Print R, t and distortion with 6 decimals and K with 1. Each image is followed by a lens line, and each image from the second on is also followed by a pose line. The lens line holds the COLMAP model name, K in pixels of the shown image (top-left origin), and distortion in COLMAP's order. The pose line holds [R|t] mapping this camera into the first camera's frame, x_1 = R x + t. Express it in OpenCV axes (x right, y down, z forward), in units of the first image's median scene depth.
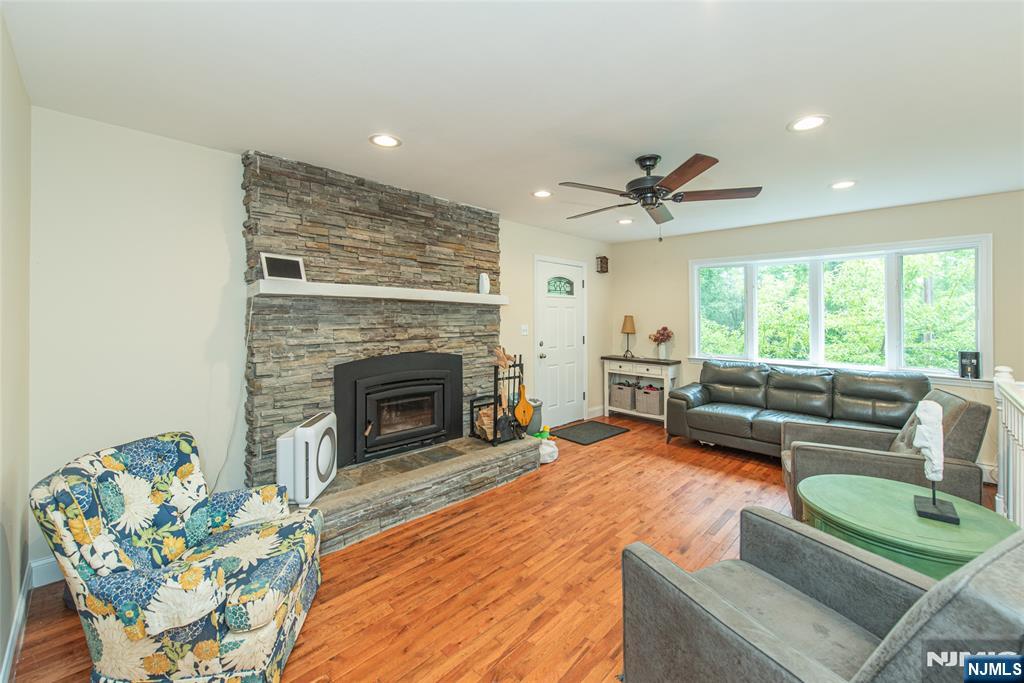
lens RADIAL K [[405.1, 0, 510.8], [0, 405.1, 317.4], [0, 0, 1]] dist [0.000510, -0.000542]
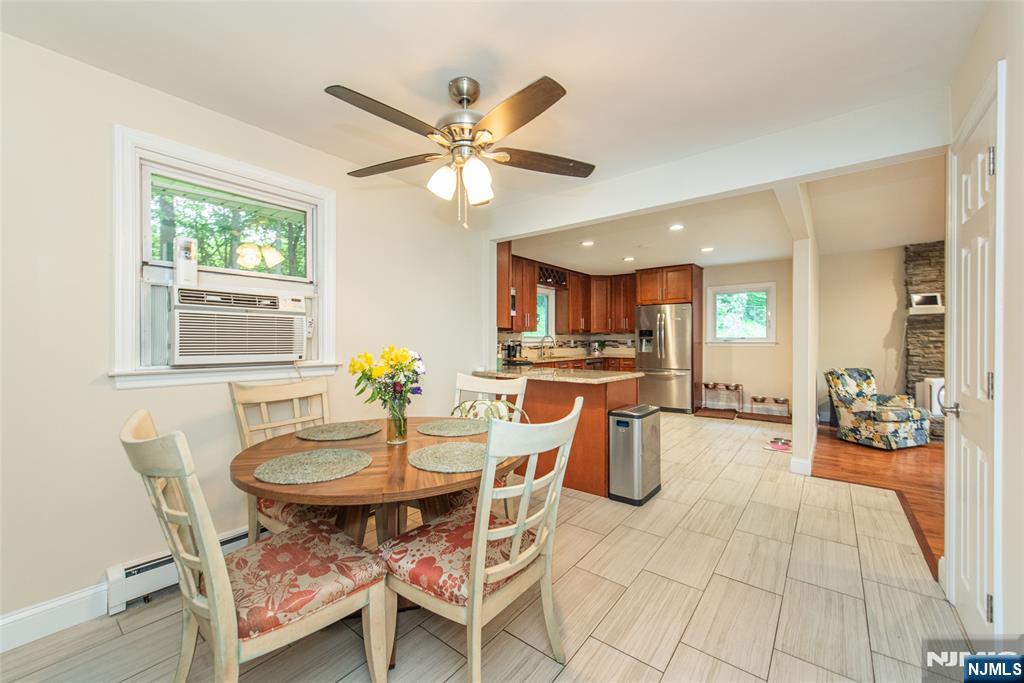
lens RADIAL K [[405.1, 0, 513.7], [0, 405.1, 342.9], [0, 0, 1]] dist [0.000510, -0.000542]
pose [[0.099971, 0.000387, -0.994990, 1.661229], [-0.000883, 1.000000, 0.000301, 0.116864], [0.994990, 0.000848, 0.099971, -1.641449]]
